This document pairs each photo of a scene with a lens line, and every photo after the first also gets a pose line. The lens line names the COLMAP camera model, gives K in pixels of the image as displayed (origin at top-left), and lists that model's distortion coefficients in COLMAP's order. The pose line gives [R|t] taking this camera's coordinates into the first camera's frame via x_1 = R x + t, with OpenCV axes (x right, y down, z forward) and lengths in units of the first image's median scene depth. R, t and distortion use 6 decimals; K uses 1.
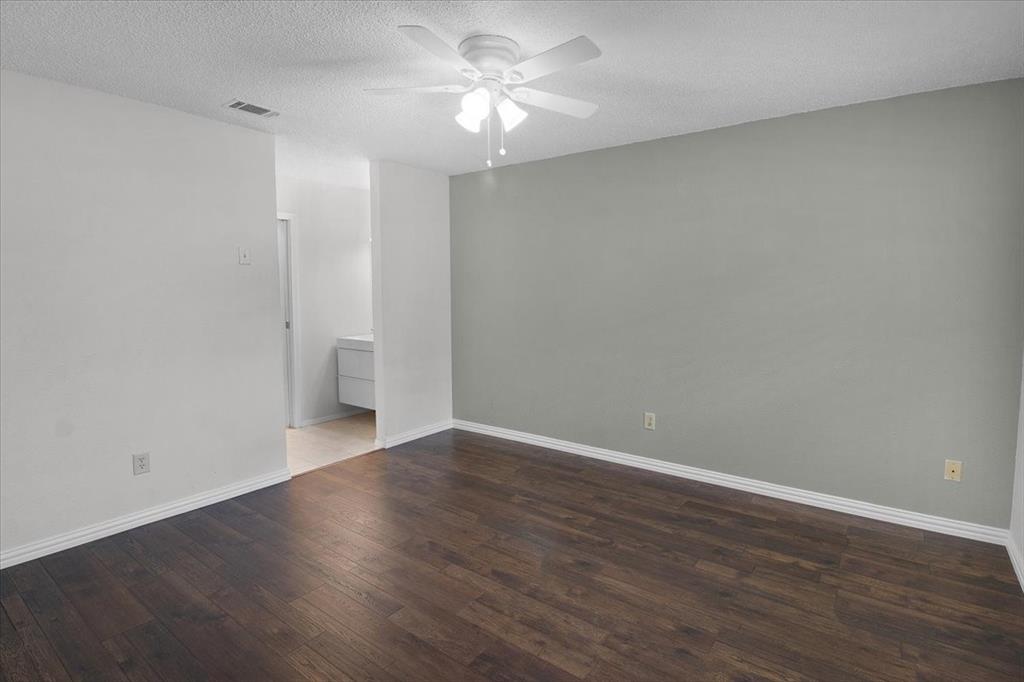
lens RADIAL K [[484.1, 0, 509.1], [0, 484.1, 335.2], [0, 0, 1]] dist [0.000393, -0.000457]
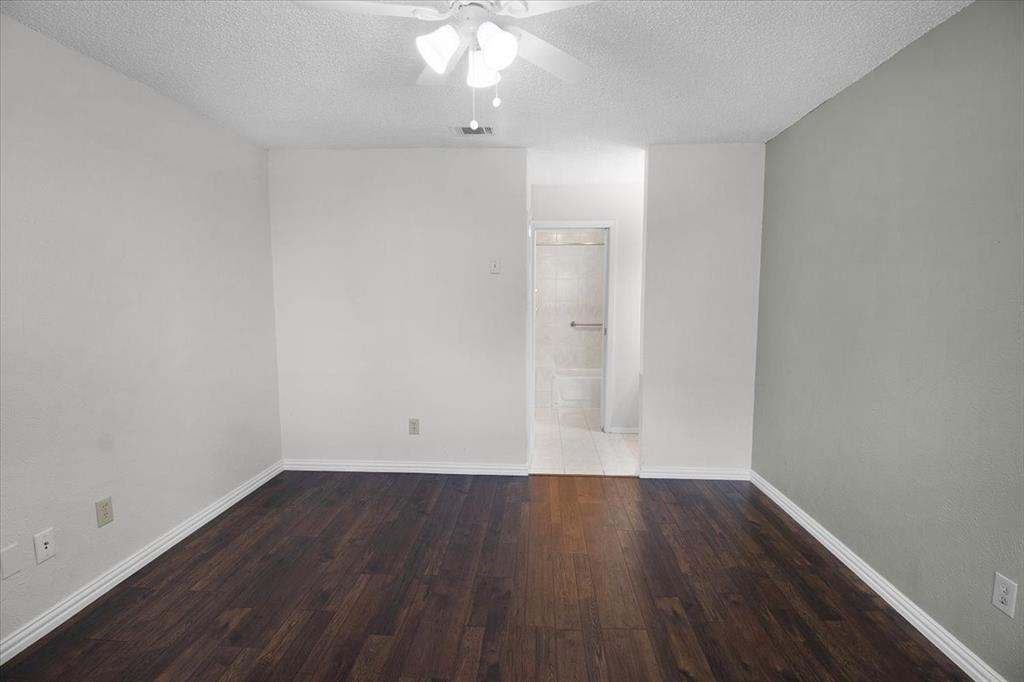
lens RADIAL K [[479.1, 0, 532.0], [0, 479.1, 349.7], [0, 0, 1]] dist [0.022848, -0.021013]
pose [[0.578828, 0.093624, -0.810058, 0.408472], [-0.080190, 0.995108, 0.057711, -0.040895], [0.811498, 0.031553, 0.583503, 0.418526]]
